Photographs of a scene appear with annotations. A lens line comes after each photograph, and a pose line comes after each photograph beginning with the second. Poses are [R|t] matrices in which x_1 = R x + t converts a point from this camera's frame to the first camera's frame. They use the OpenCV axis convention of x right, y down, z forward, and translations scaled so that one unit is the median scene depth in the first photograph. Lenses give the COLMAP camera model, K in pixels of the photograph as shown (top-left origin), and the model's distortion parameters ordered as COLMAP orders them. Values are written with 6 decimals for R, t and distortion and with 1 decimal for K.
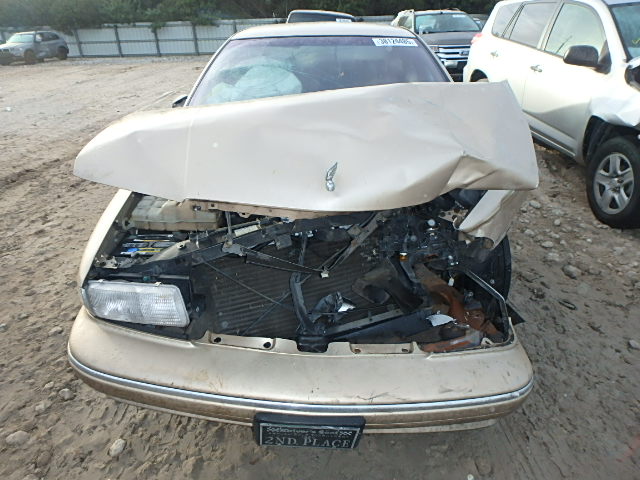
lens RADIAL K [[397.5, 0, 320.0], [0, 397.5, 240.0], [0, 0, 1]] dist [-0.002442, -0.001968]
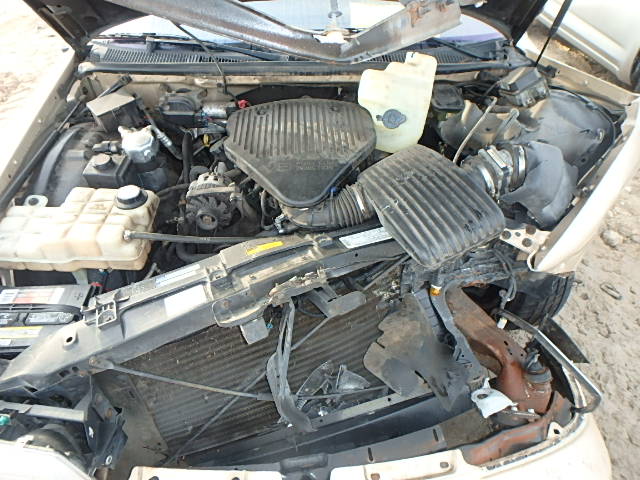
lens RADIAL K [[387.9, 0, 320.0], [0, 387.9, 240.0], [0, 0, 1]] dist [-0.021713, 0.001899]
pose [[0.998430, -0.021093, 0.051900, -0.015755], [0.005519, 0.958944, 0.283543, -0.217542], [-0.055750, -0.282811, 0.957554, 0.407145]]
